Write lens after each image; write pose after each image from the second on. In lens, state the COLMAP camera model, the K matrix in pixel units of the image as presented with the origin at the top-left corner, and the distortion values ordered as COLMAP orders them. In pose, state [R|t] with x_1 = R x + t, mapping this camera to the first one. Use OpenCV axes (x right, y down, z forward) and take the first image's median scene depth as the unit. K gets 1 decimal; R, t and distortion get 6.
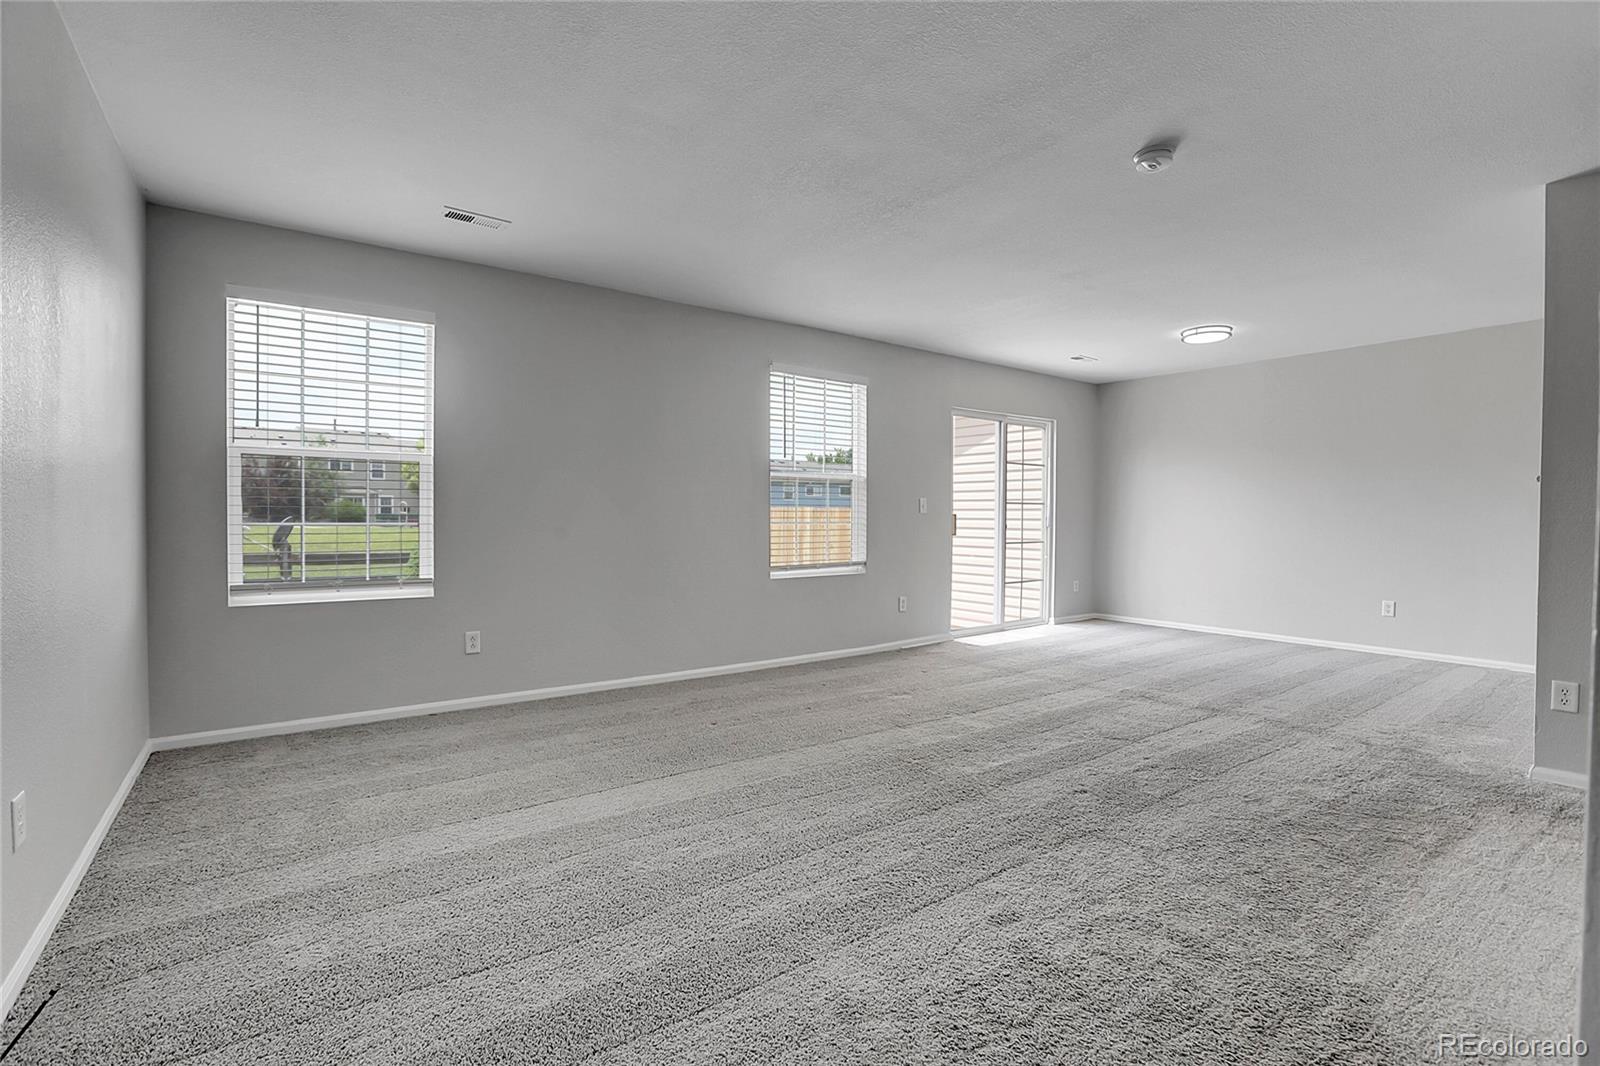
lens RADIAL K [[777.6, 0, 813.0], [0, 777.6, 528.4], [0, 0, 1]] dist [-0.056405, 0.027042]
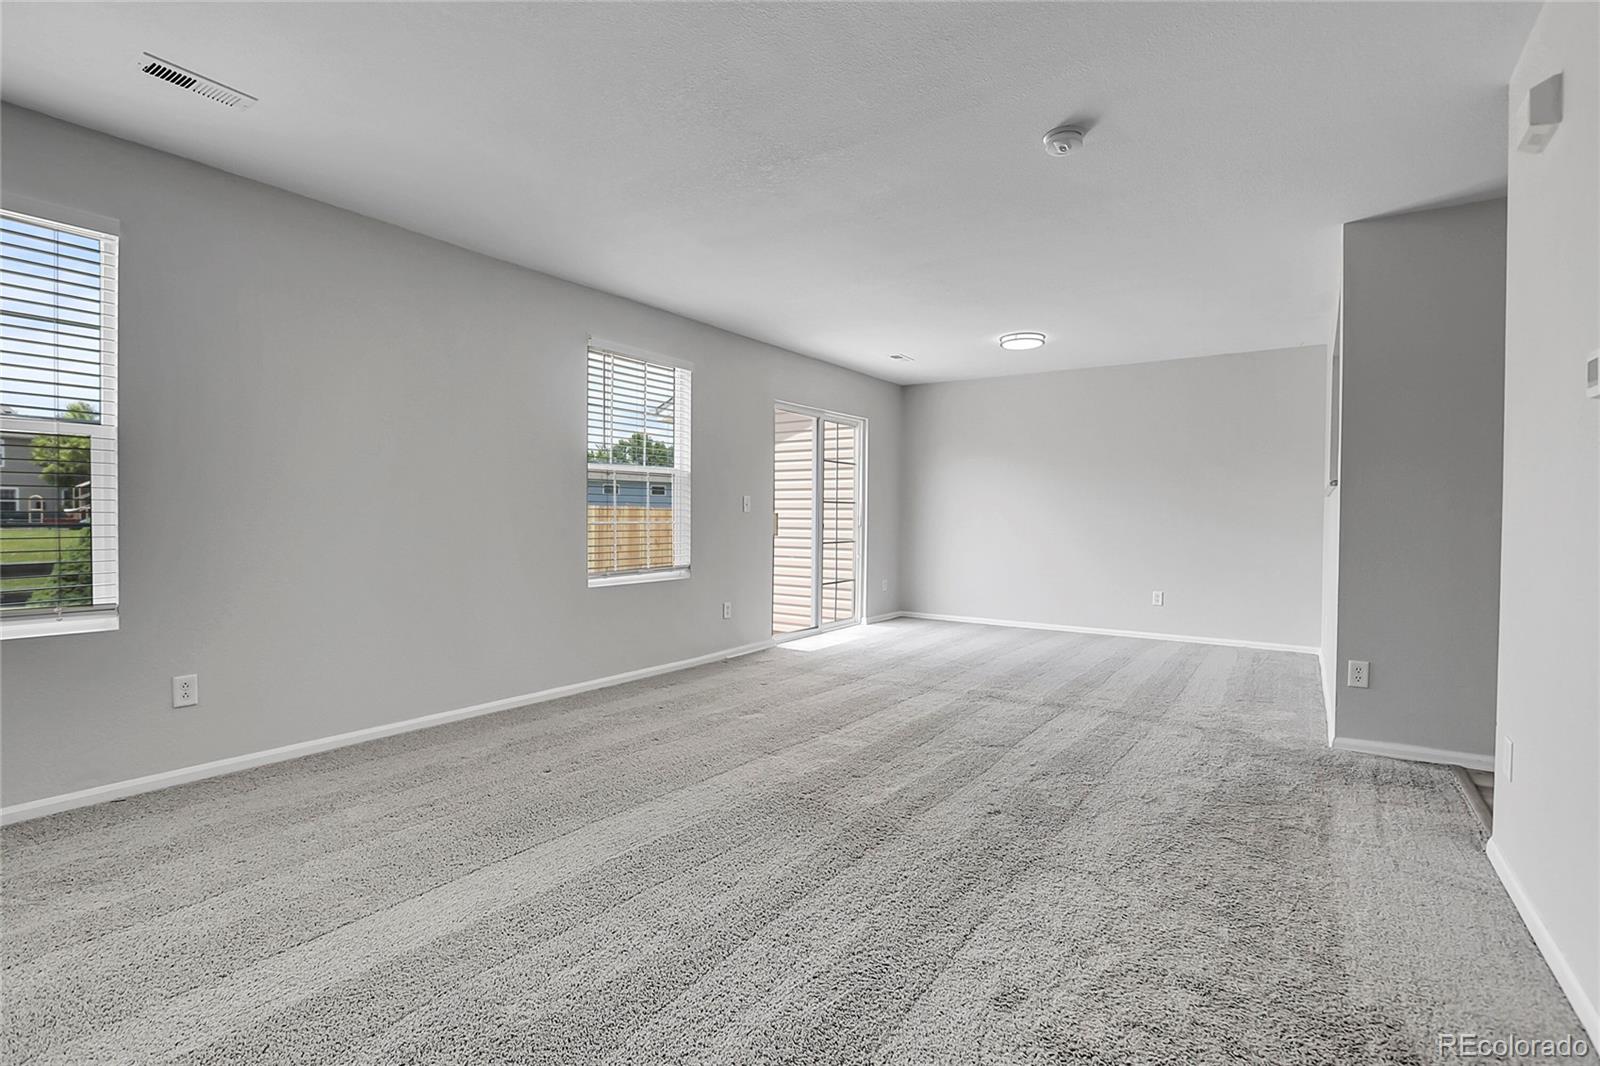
lens RADIAL K [[744.4, 0, 797.8], [0, 744.4, 528.9], [0, 0, 1]] dist [-0.055065, 0.023430]
pose [[0.945427, -0.003333, 0.325817, -0.129136], [0.002788, 0.999994, 0.002140, -0.001528], [-0.325822, -0.001115, 0.945430, 0.188848]]
